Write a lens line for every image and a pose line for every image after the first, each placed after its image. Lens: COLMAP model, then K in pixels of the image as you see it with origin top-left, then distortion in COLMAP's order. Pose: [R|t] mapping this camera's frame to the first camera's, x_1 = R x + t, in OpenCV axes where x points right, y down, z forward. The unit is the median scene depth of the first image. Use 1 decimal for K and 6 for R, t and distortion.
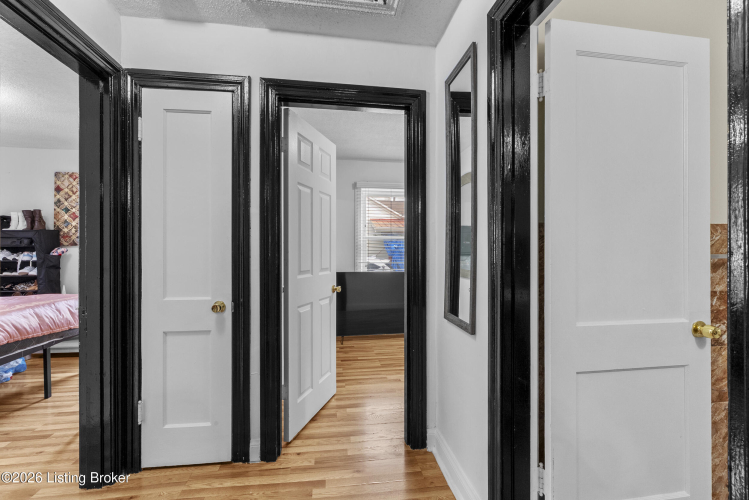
lens RADIAL K [[338.4, 0, 376.3], [0, 338.4, 249.0], [0, 0, 1]] dist [-0.001405, -0.000183]
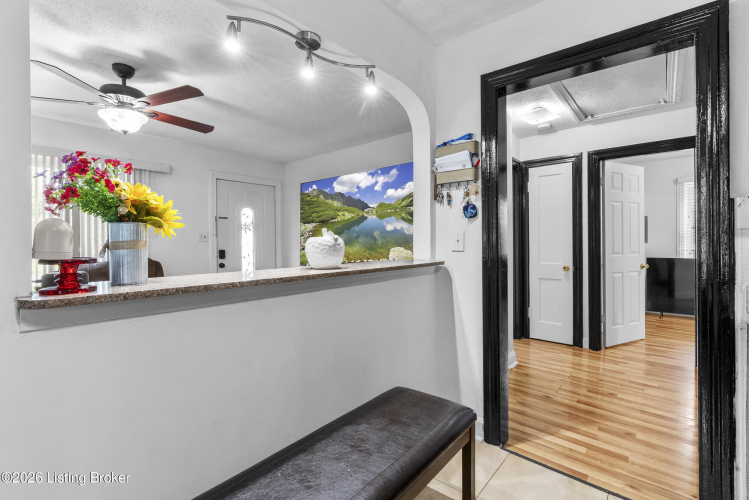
lens RADIAL K [[338.4, 0, 376.3], [0, 338.4, 249.0], [0, 0, 1]] dist [-0.001405, -0.000183]
pose [[0.650223, 0.001699, -0.759742, 0.326997], [0.019538, 0.999629, 0.018957, -0.007949], [0.759493, -0.027171, 0.649948, -1.136254]]
